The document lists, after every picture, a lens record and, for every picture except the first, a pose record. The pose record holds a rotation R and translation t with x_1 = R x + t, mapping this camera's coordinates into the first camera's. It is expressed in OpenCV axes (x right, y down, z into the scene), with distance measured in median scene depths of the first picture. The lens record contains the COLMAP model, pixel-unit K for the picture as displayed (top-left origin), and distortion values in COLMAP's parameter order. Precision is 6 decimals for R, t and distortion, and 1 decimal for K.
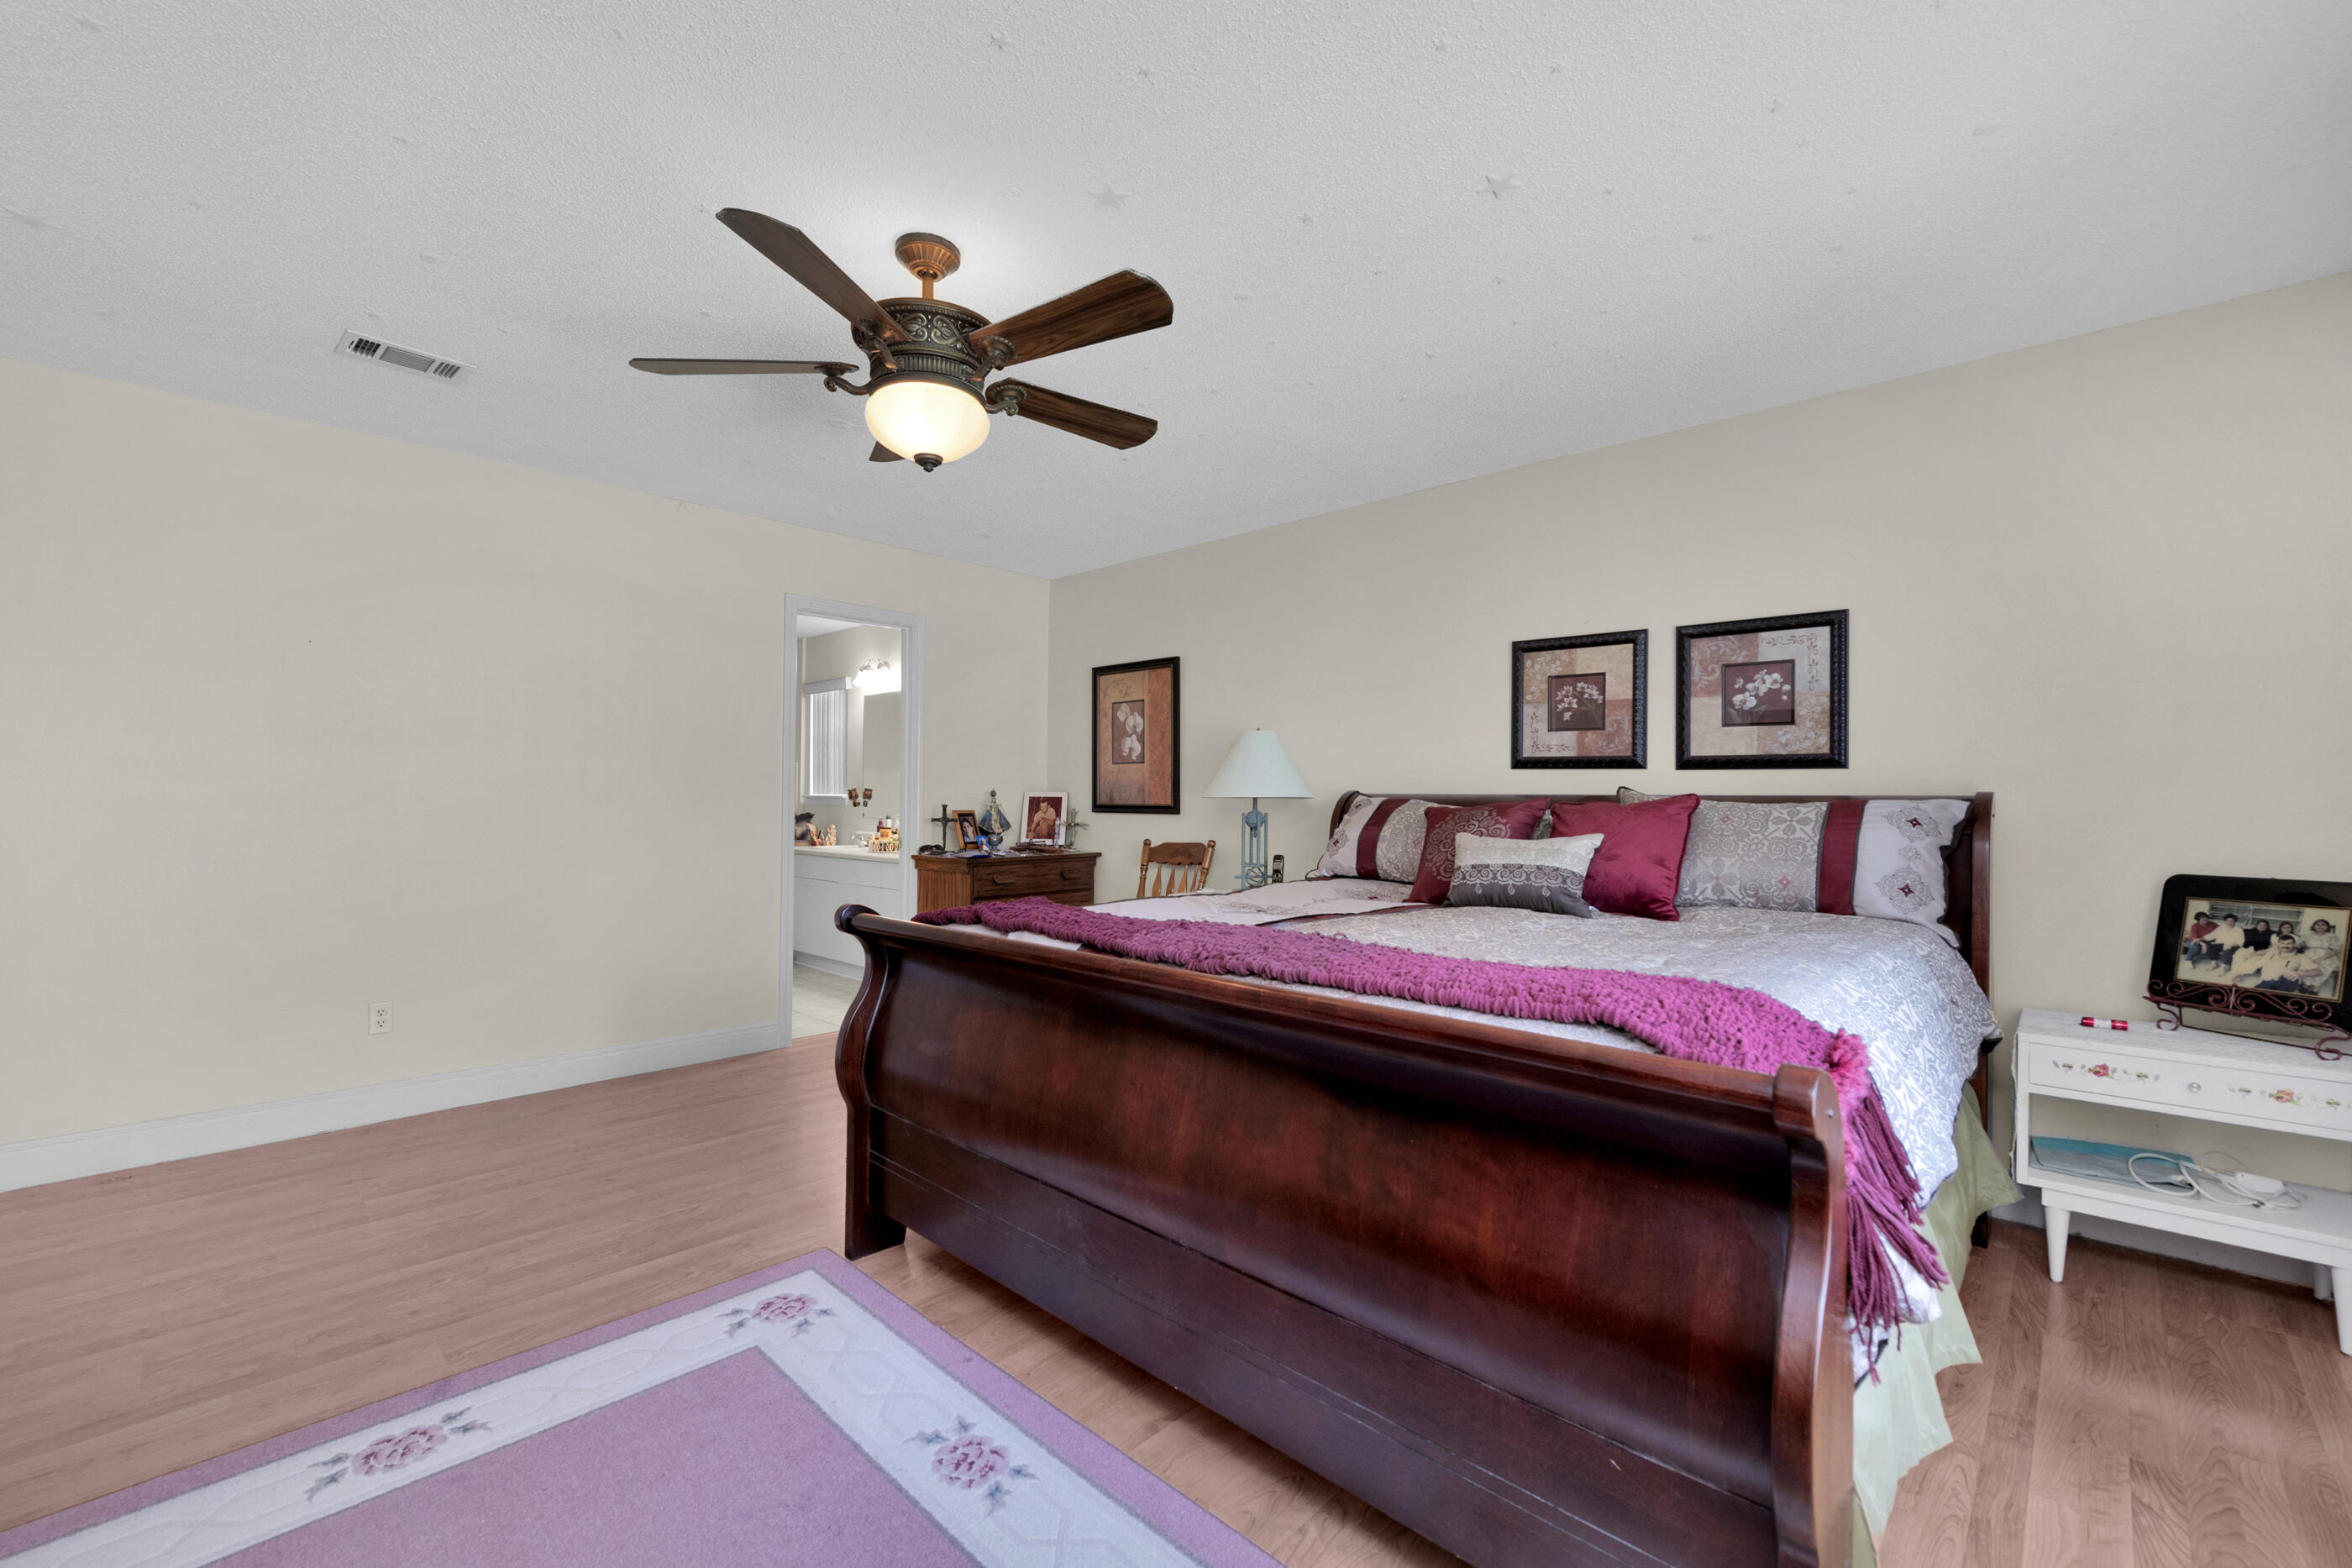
lens RADIAL K [[923.1, 0, 1176.0], [0, 923.1, 784.0], [0, 0, 1]] dist [0.026910, -0.000054]
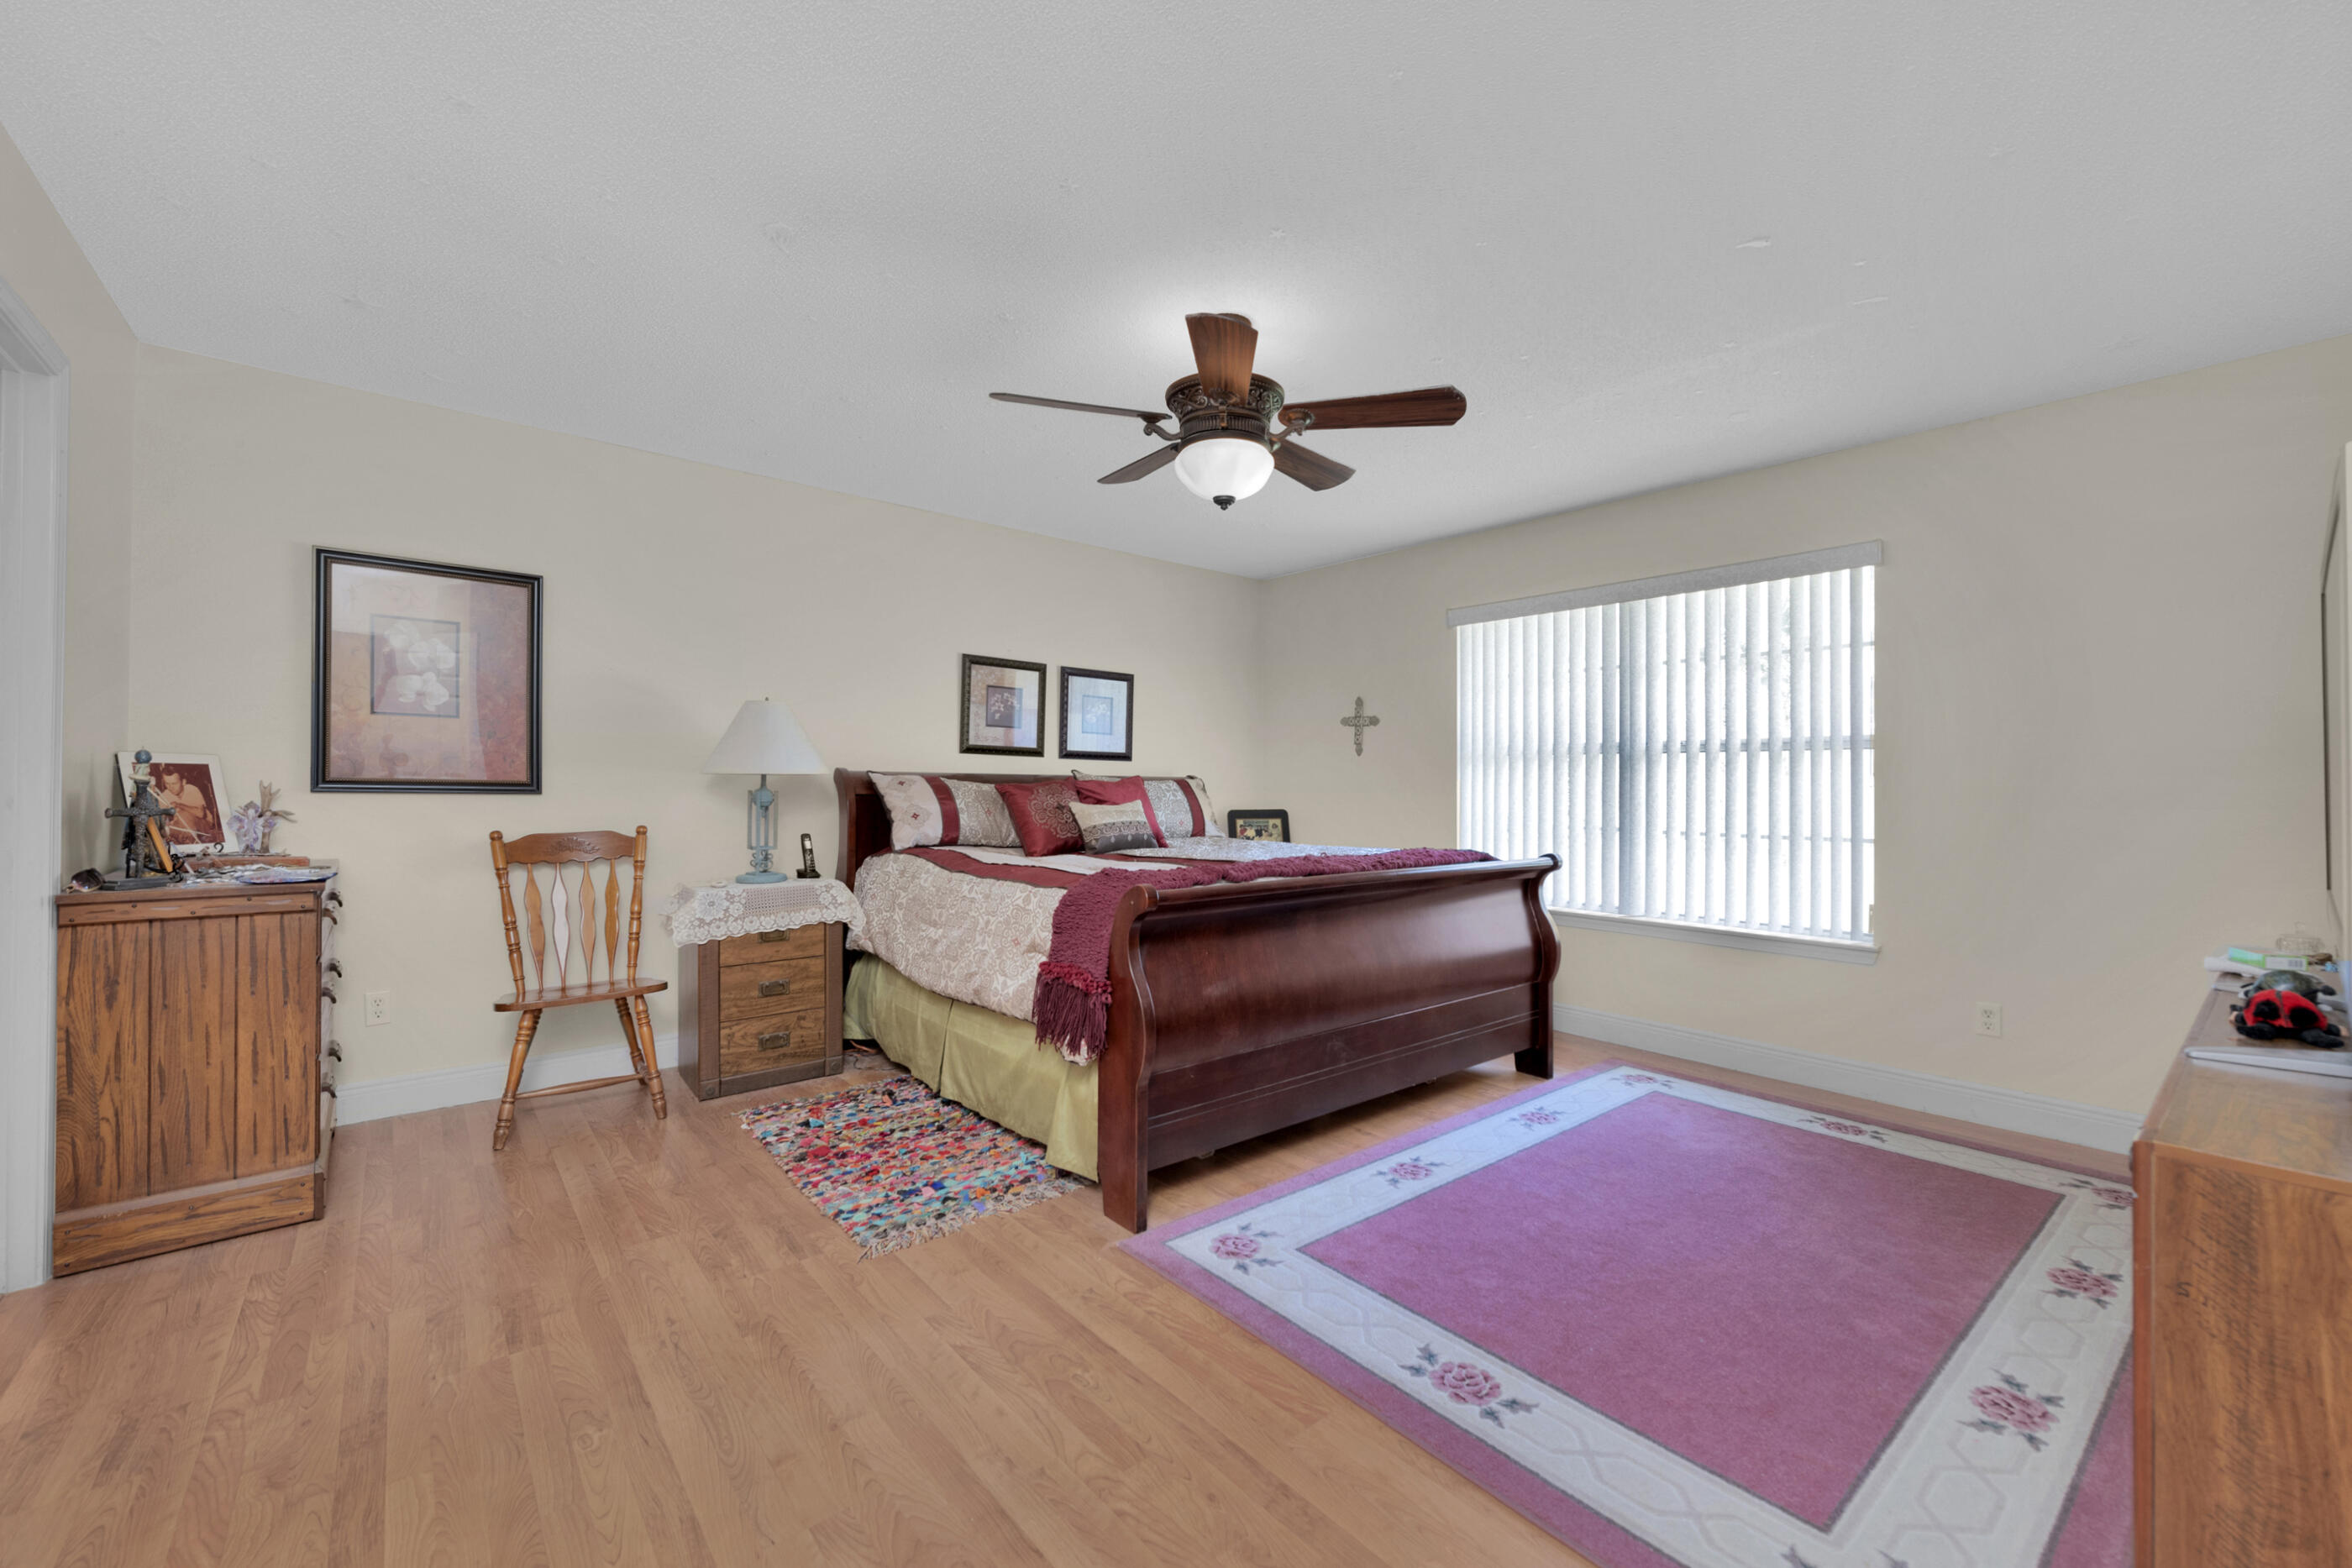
lens RADIAL K [[939.9, 0, 1166.8], [0, 939.9, 788.9], [0, 0, 1]] dist [-0.001178, -0.000251]
pose [[0.119595, -0.010220, 0.992770, -0.890702], [-0.026786, 0.999550, 0.013516, 0.007601], [-0.992461, -0.028209, 0.119267, 0.566916]]
